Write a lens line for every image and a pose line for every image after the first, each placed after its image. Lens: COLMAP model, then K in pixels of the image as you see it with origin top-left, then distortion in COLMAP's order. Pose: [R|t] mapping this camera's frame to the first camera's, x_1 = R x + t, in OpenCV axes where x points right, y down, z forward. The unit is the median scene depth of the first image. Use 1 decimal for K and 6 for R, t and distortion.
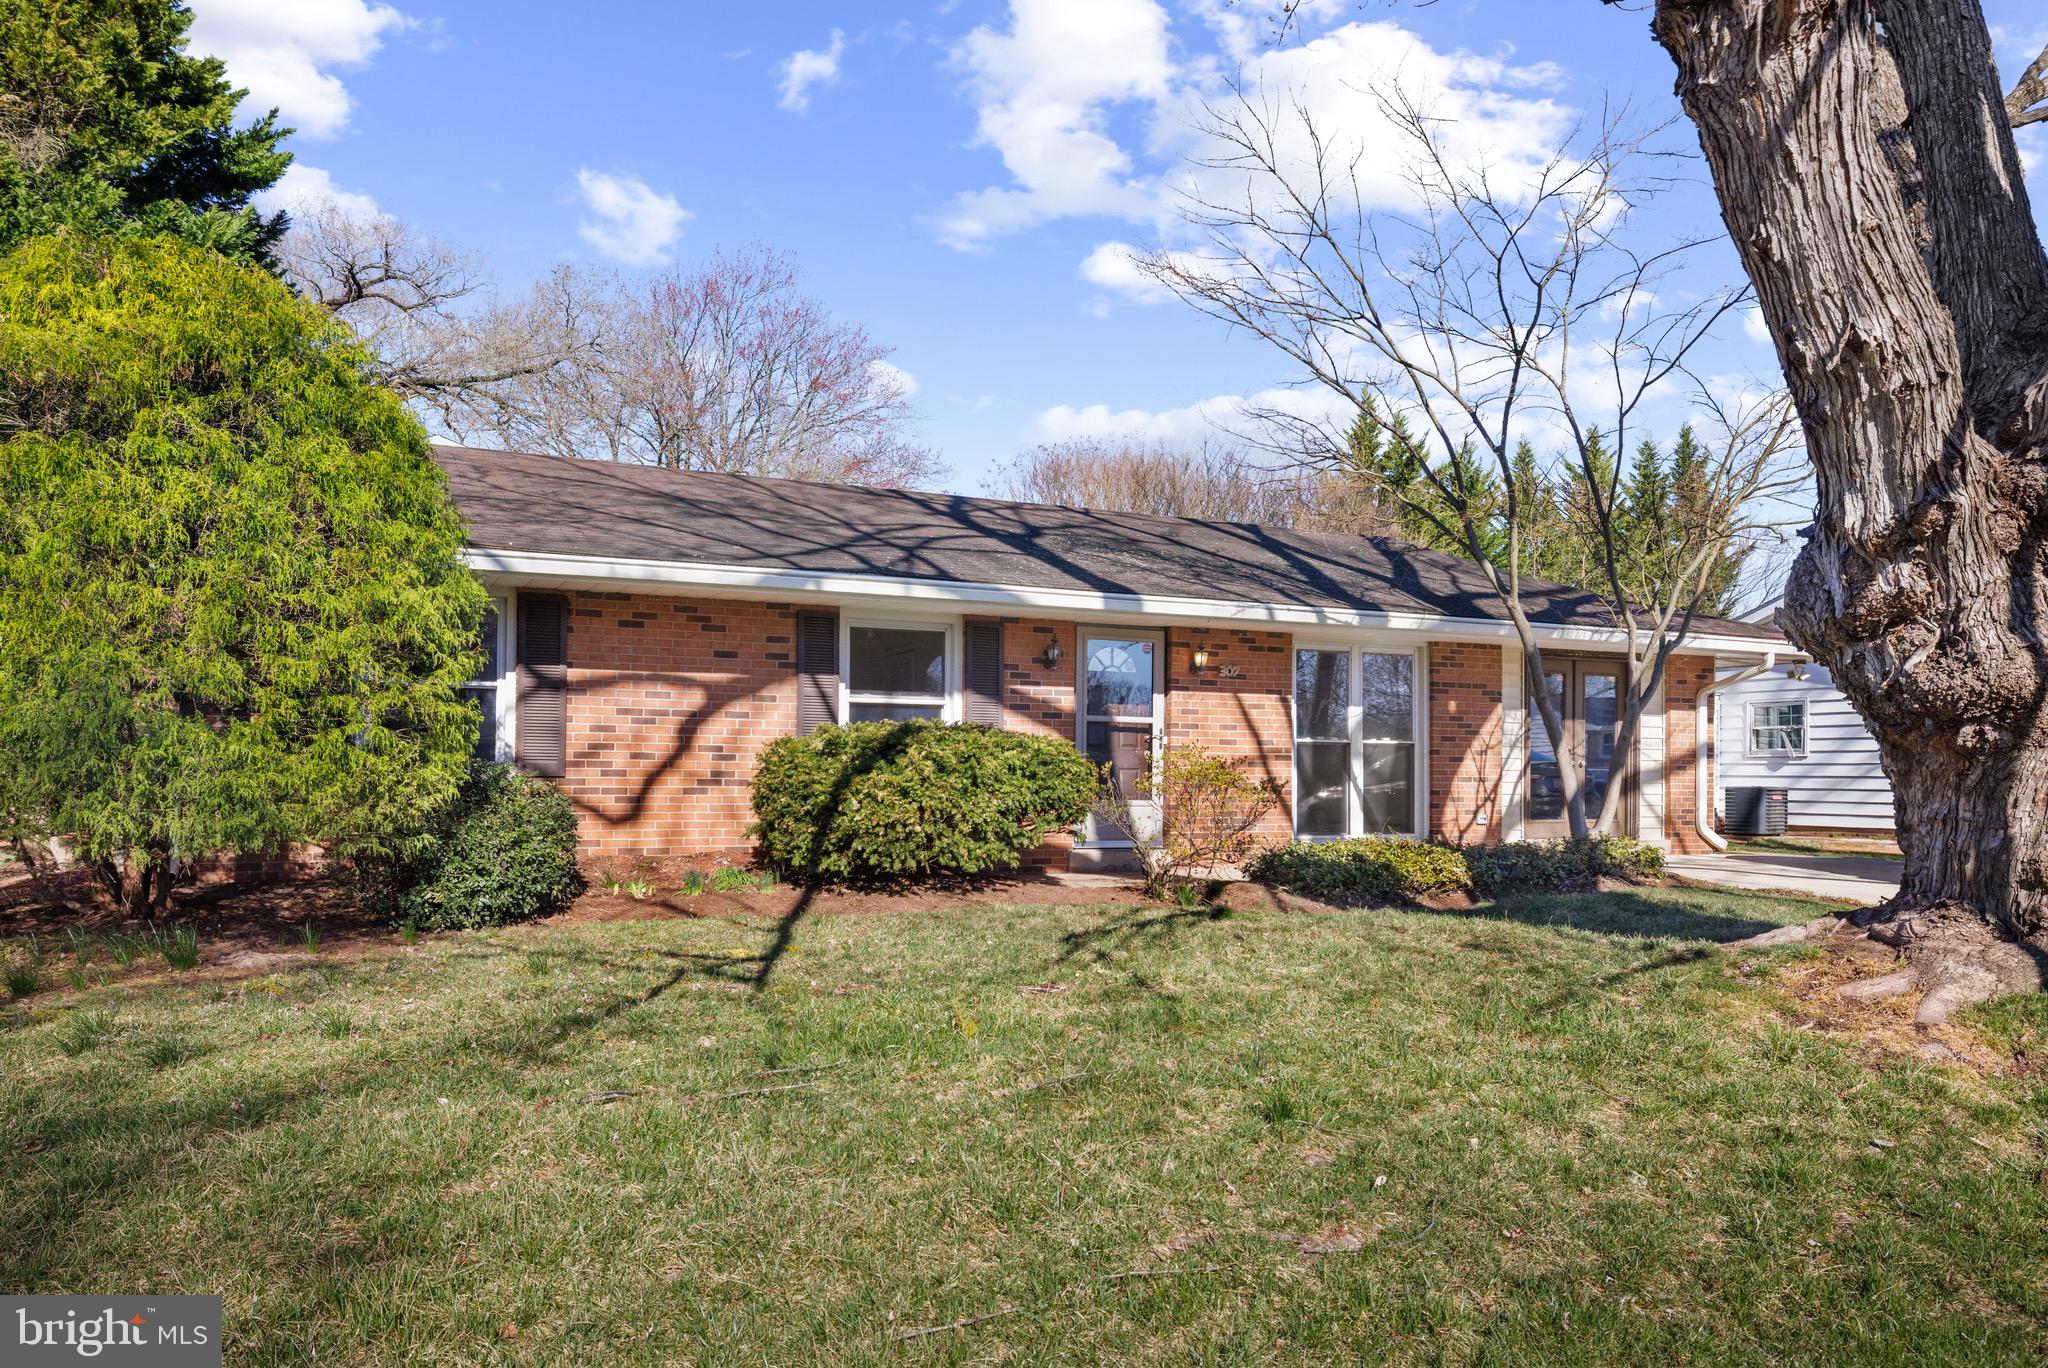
lens RADIAL K [[1353.7, 0, 1034.1], [0, 1353.7, 741.9], [0, 0, 1]] dist [-0.002048, 0.004167]
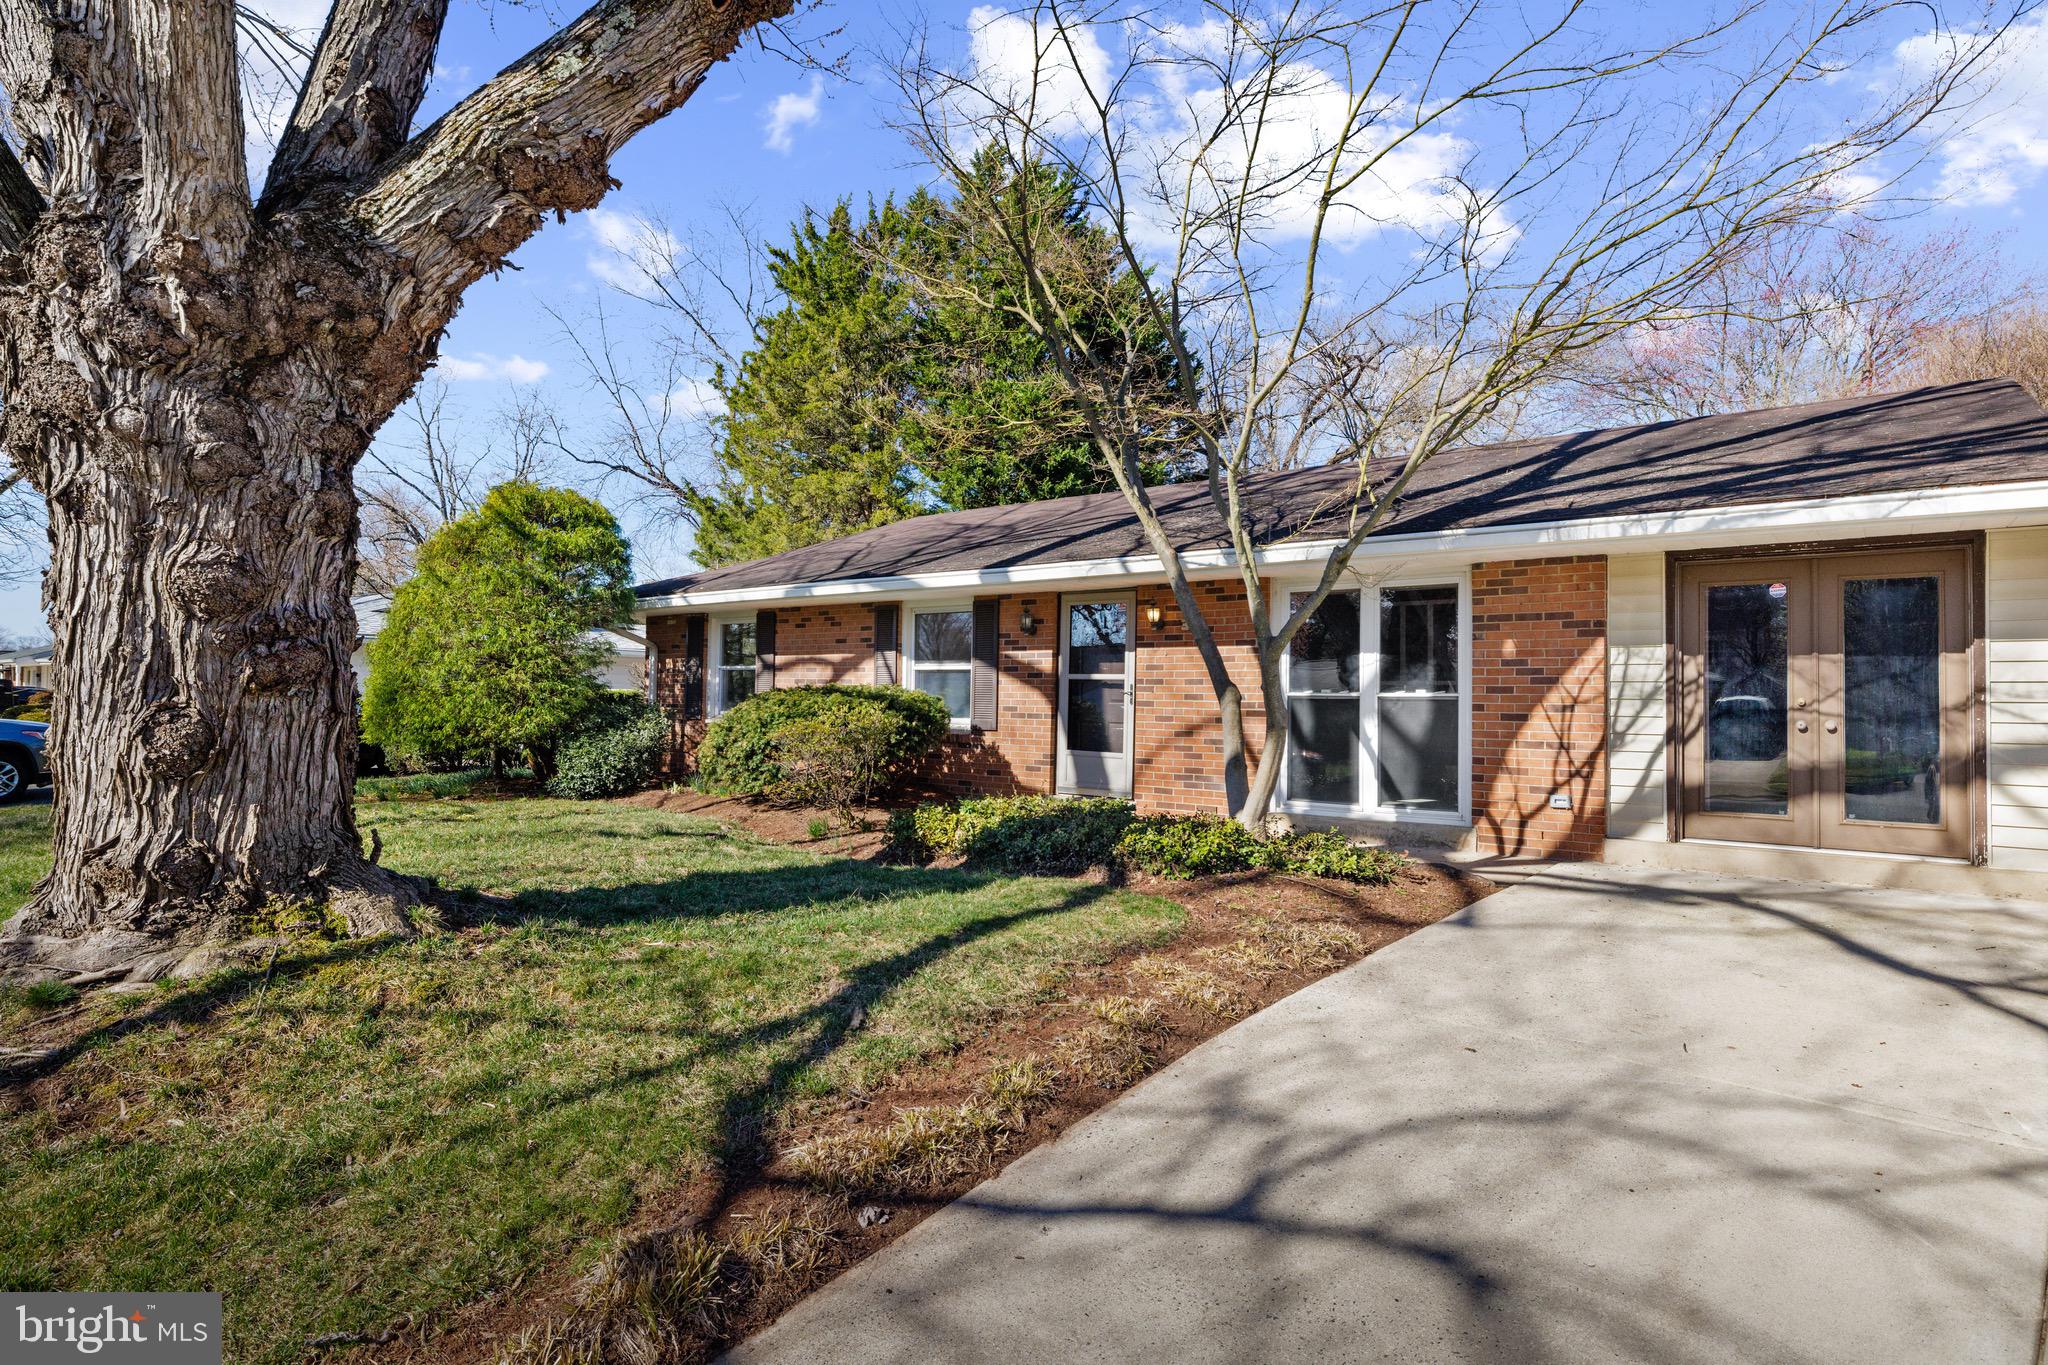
lens RADIAL K [[1095.1, 0, 1032.6], [0, 1095.1, 685.8], [0, 0, 1]] dist [-0.008476, 0.002591]
pose [[0.460287, -0.016799, -0.887611, 0.776822], [0.005885, 0.999857, -0.015871, 0.003578], [0.887751, 0.002082, 0.460320, 0.528397]]
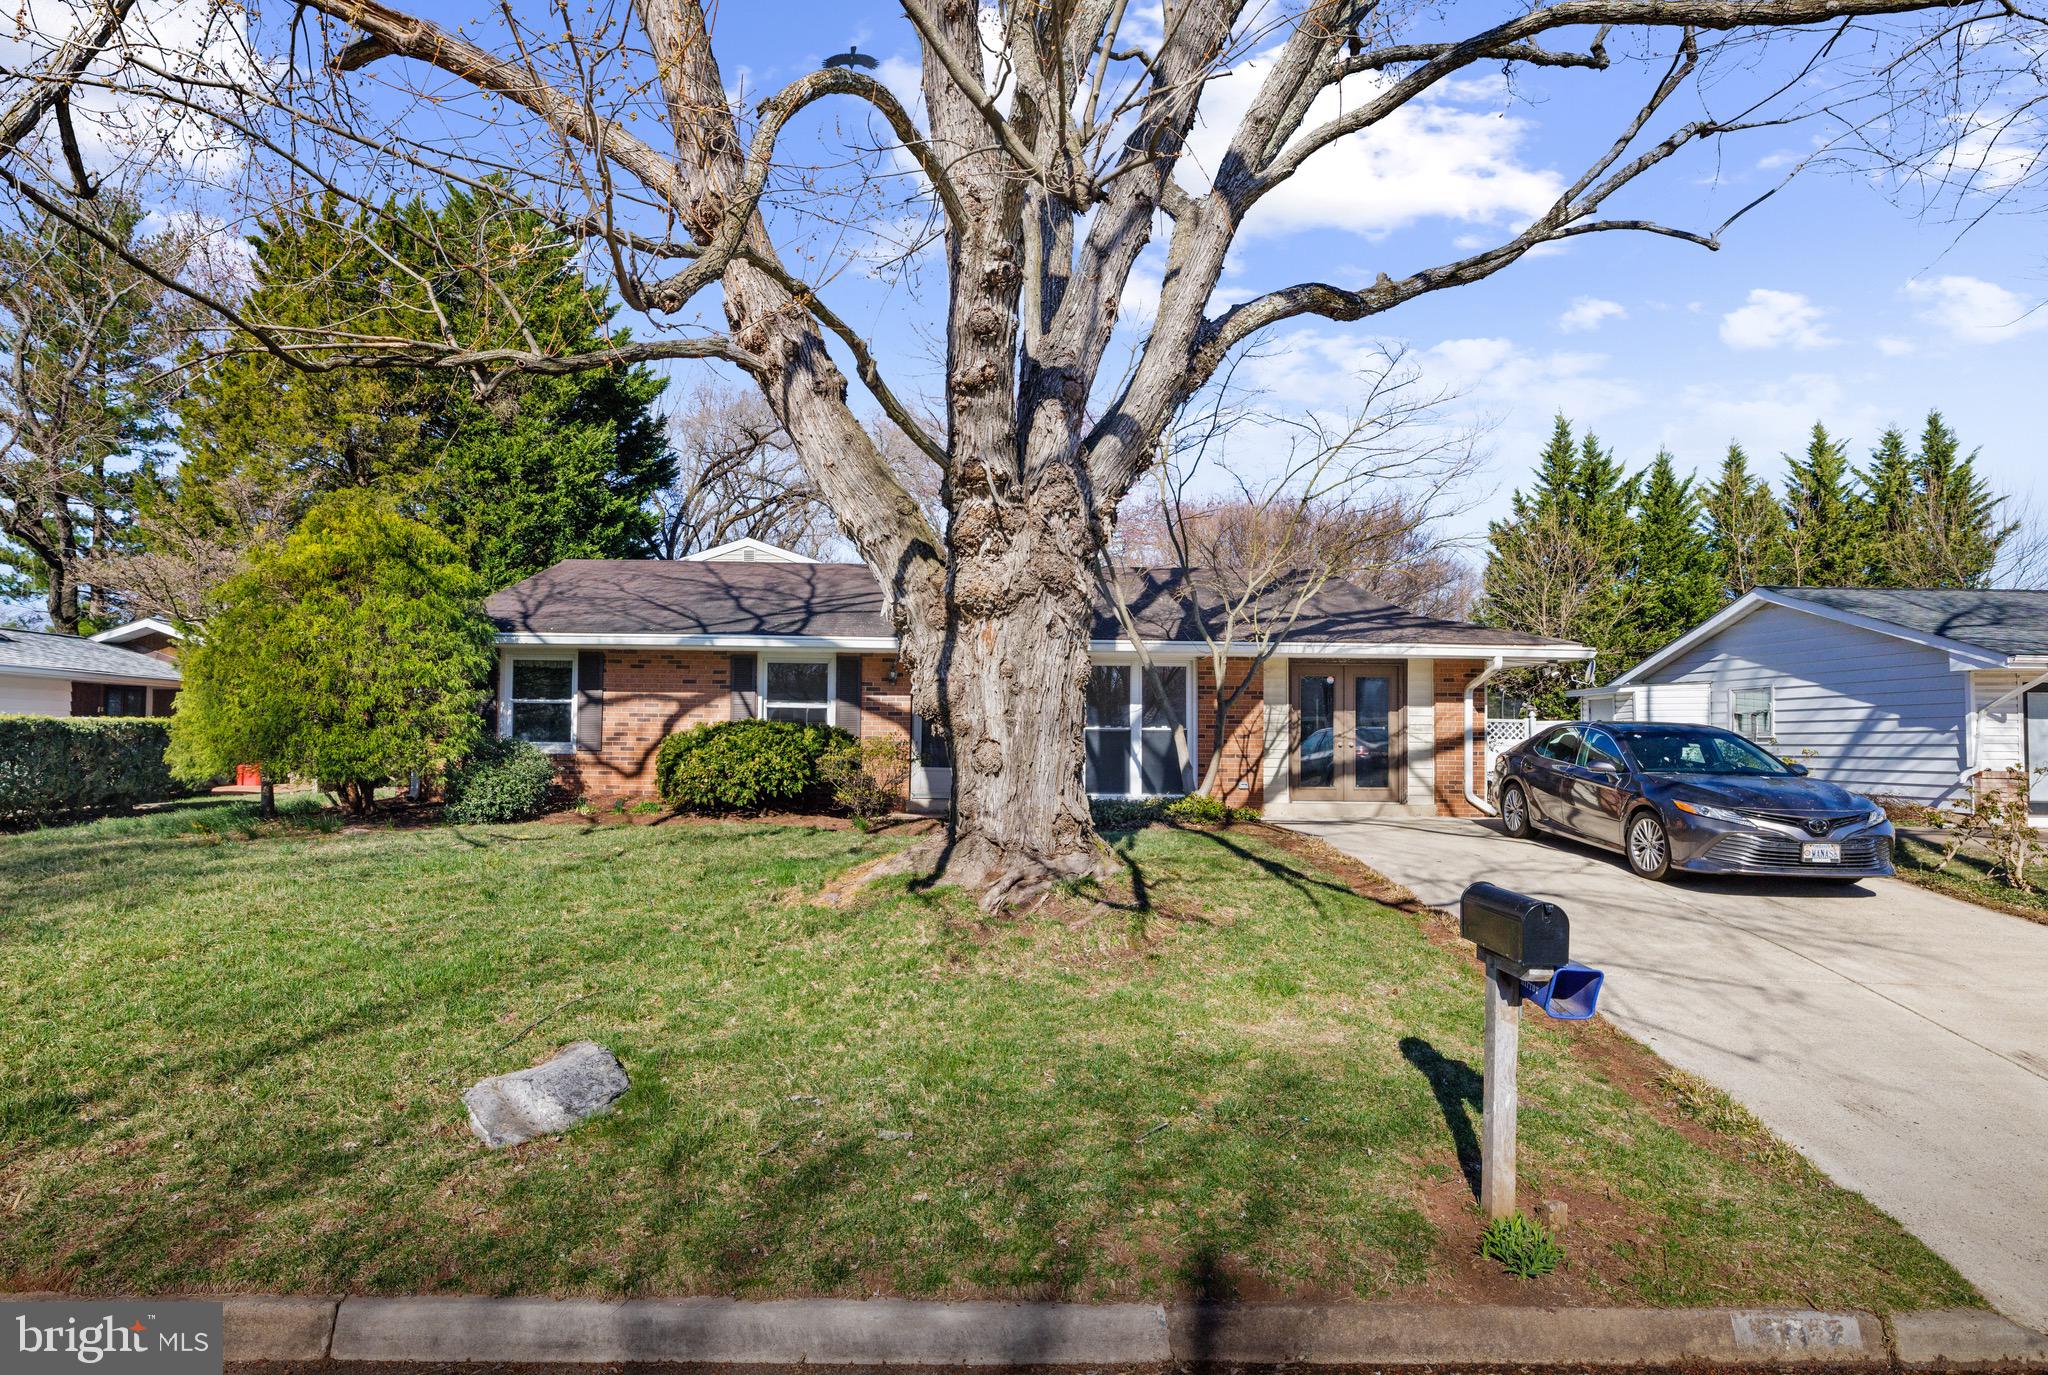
lens RADIAL K [[1115.7, 0, 1015.7], [0, 1115.7, 694.2], [0, 0, 1]] dist [0.001375, -0.000127]
pose [[0.918300, -0.015370, -0.395587, 0.615482], [0.004779, 0.999604, -0.027746, -0.005081], [0.395856, 0.023589, 0.918009, -0.139707]]
